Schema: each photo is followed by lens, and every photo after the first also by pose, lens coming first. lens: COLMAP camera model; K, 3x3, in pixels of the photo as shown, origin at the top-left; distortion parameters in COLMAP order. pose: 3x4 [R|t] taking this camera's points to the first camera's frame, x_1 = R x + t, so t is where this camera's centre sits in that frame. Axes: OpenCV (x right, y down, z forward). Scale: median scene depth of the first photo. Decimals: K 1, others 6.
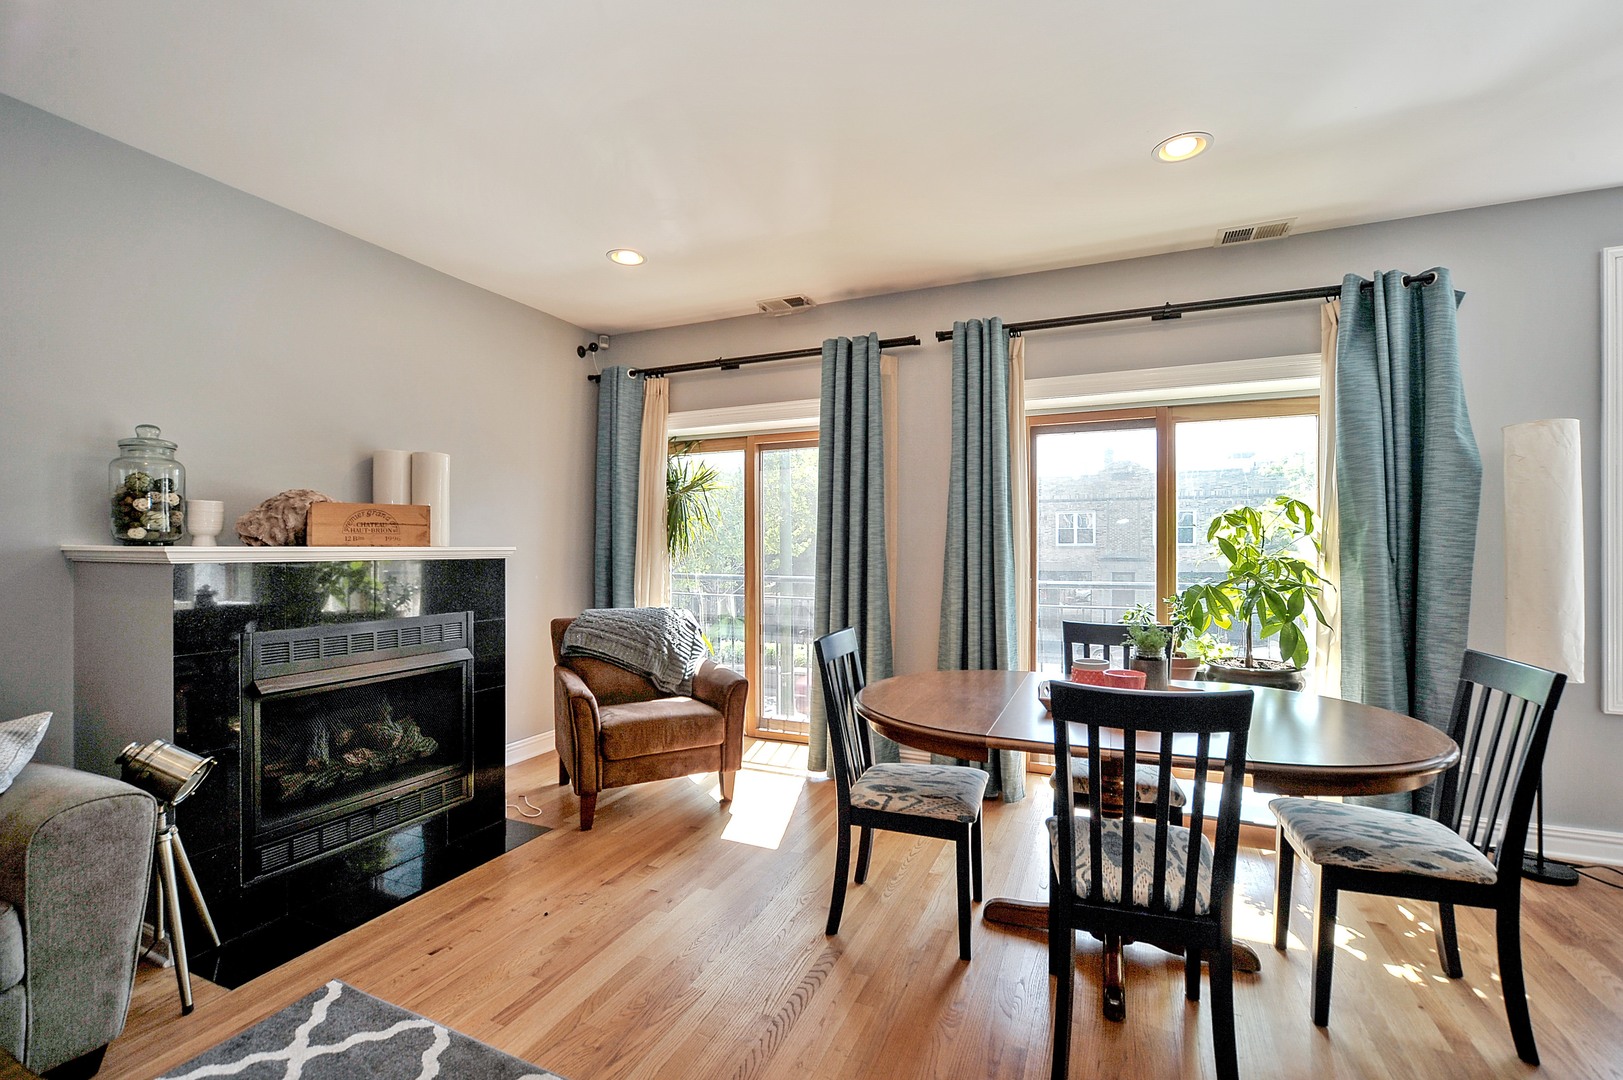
lens RADIAL K [[689.5, 0, 811.5], [0, 689.5, 540.0], [0, 0, 1]] dist [-0.012552, 0.000150]
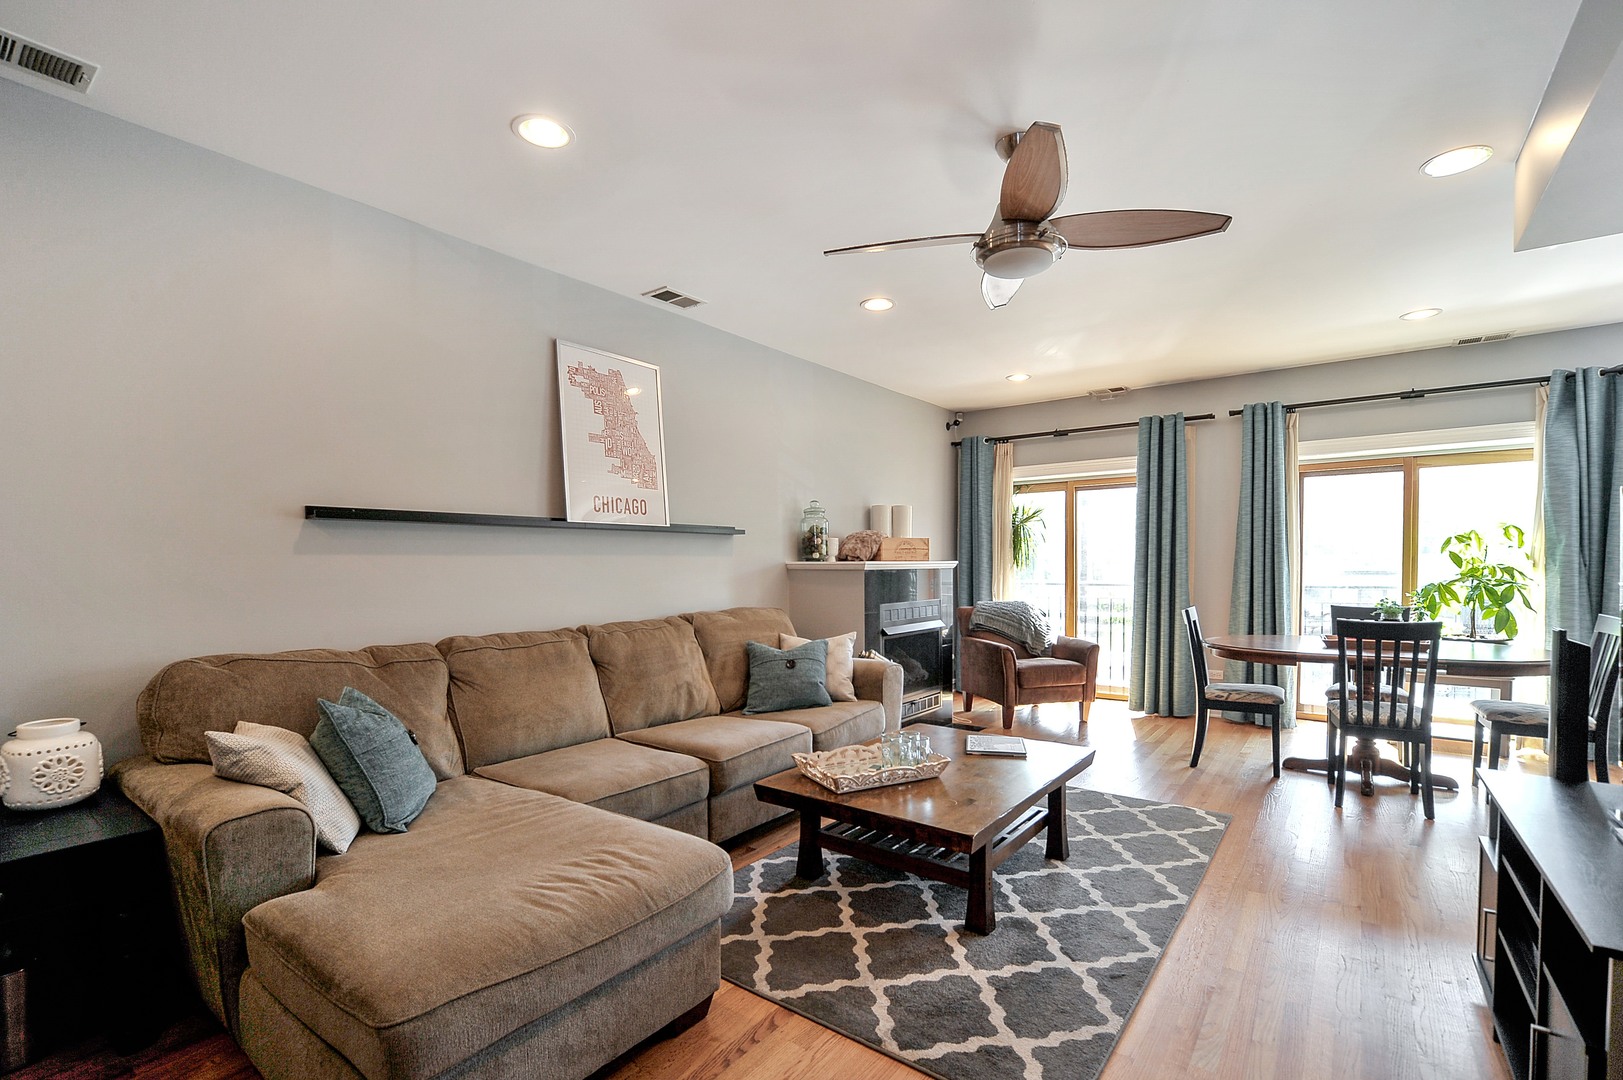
lens RADIAL K [[709.6, 0, 836.9], [0, 709.6, 578.4], [0, 0, 1]] dist [0.000414, -0.000315]
pose [[0.975467, -0.002802, -0.220129, -0.351957], [0.009864, 0.999471, 0.030988, -0.004791], [0.219926, -0.032399, 0.974978, -0.770798]]
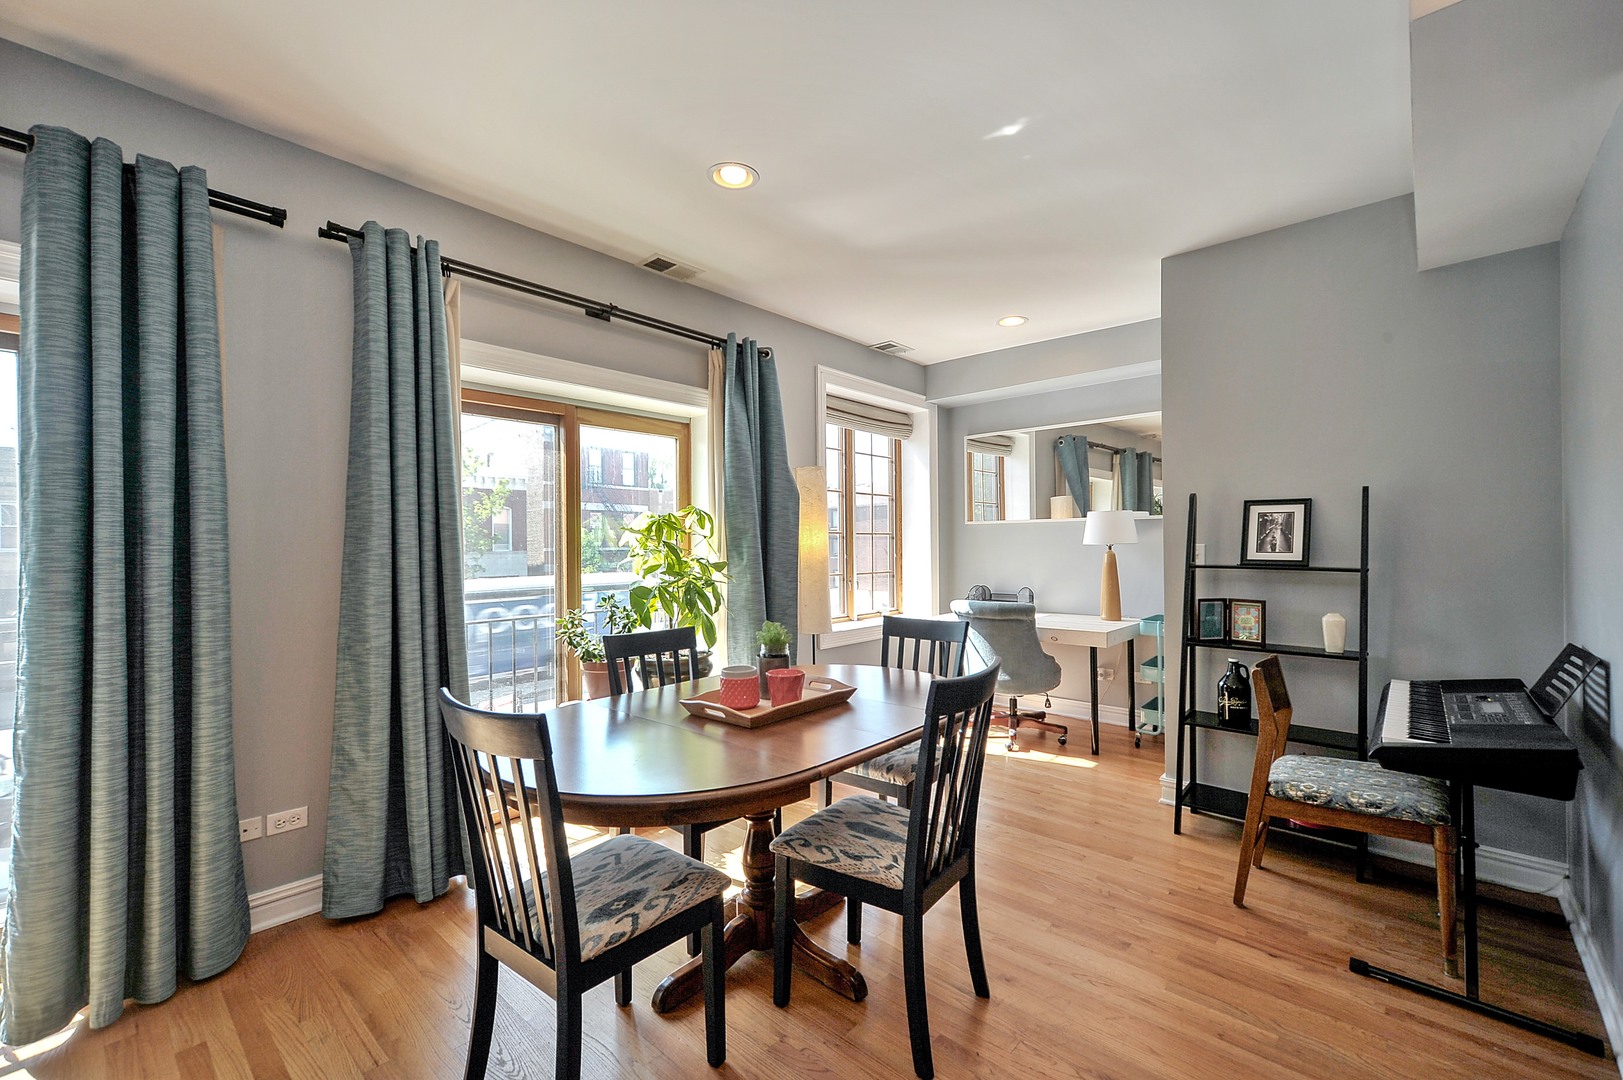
lens RADIAL K [[679.0, 0, 814.2], [0, 679.0, 543.4], [0, 0, 1]] dist [0.000340, 0.000067]
pose [[0.310416, 0.000581, 0.950601, -0.337320], [-0.002247, 0.999997, 0.000122, -0.000231], [-0.950598, -0.002174, 0.310417, 0.434526]]
